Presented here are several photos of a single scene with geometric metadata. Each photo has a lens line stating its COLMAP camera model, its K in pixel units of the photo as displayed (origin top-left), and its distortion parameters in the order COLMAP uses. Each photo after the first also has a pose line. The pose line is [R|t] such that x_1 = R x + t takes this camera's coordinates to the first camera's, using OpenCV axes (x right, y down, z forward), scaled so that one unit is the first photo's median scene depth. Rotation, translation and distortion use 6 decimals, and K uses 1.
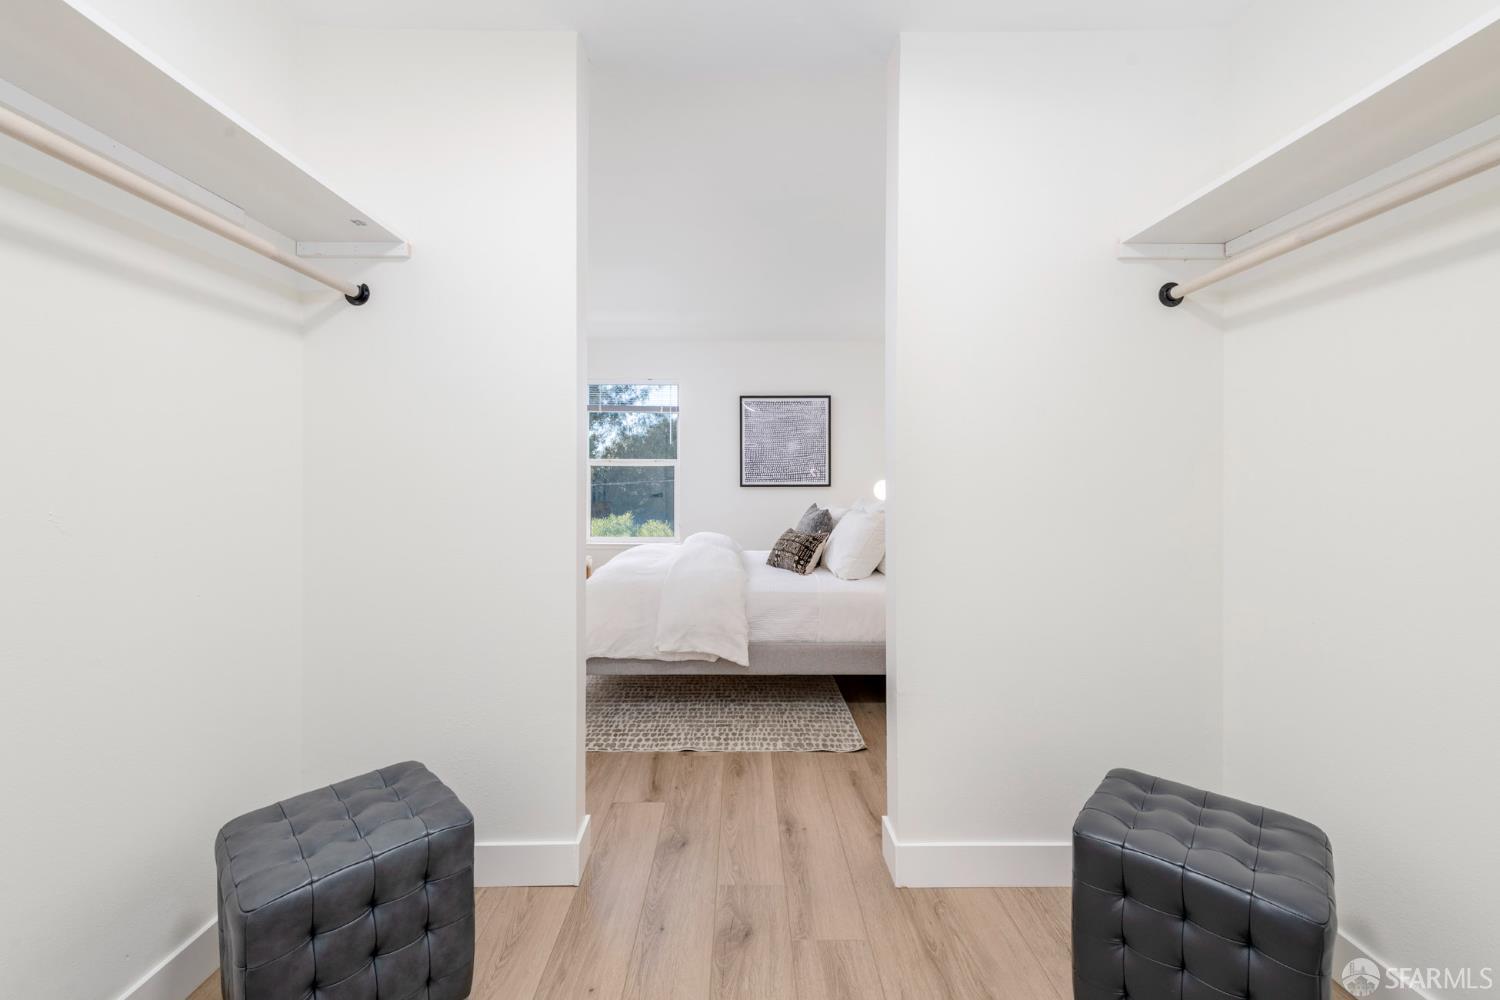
lens RADIAL K [[596.0, 0, 747.3], [0, 596.0, 497.1], [0, 0, 1]] dist [-0.001132, -0.000265]
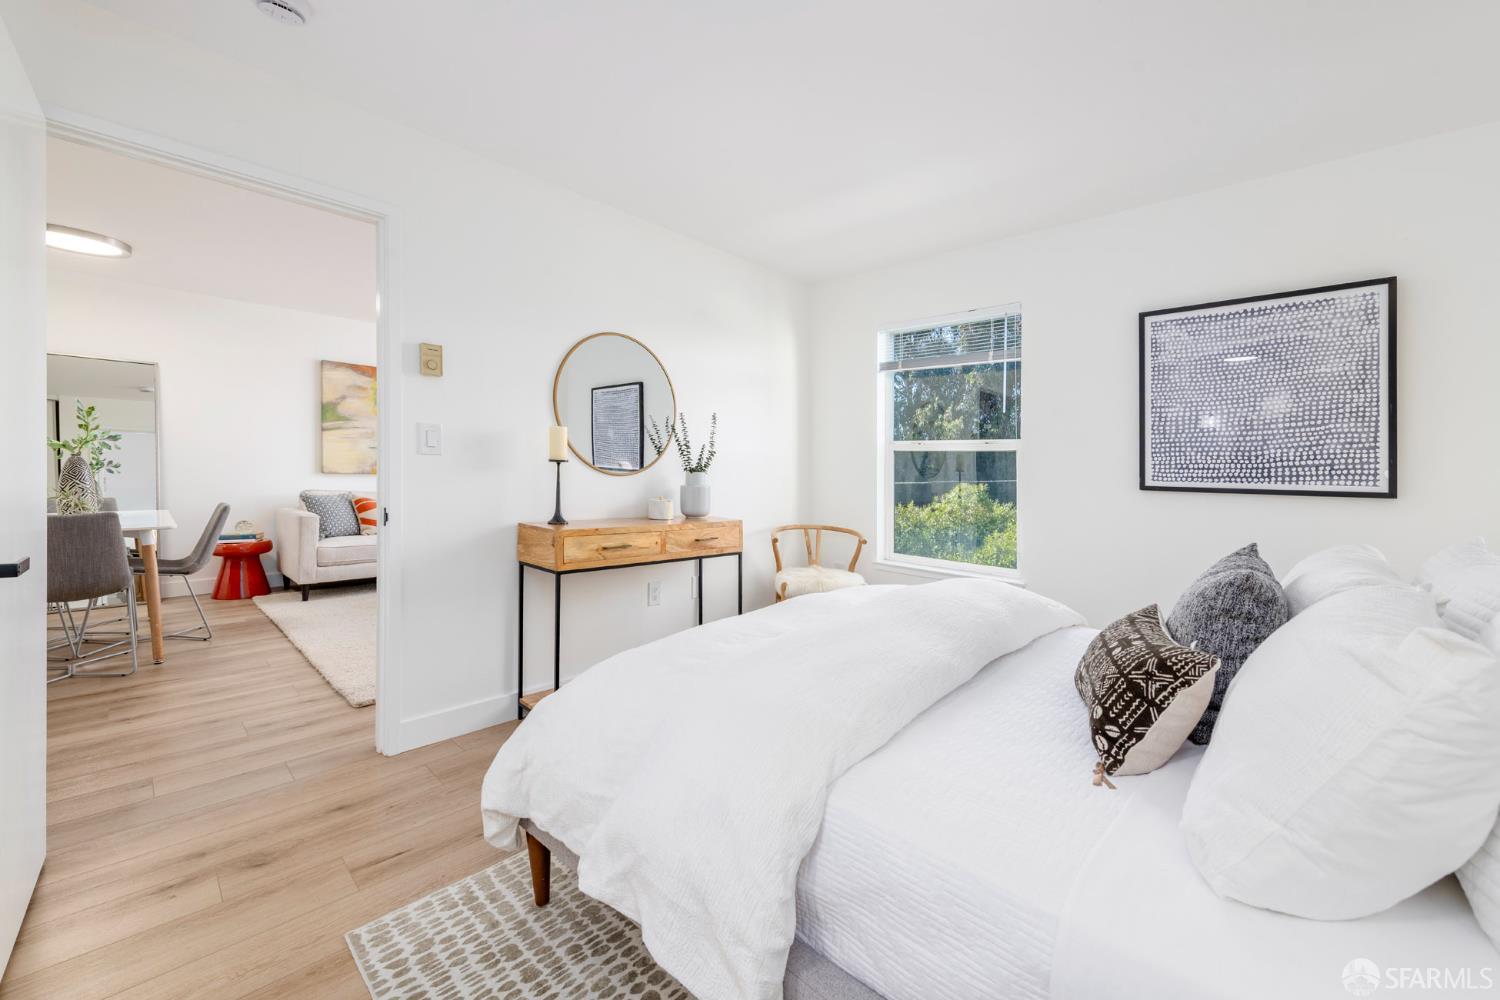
lens RADIAL K [[596.0, 0, 772.8], [0, 596.0, 468.8], [0, 0, 1]] dist [-0.001132, -0.000265]
pose [[0.721434, 0.014367, -0.692334, 0.115995], [-0.040791, 0.998930, -0.021776, -0.011165], [0.691281, 0.043951, 0.721249, 0.410506]]
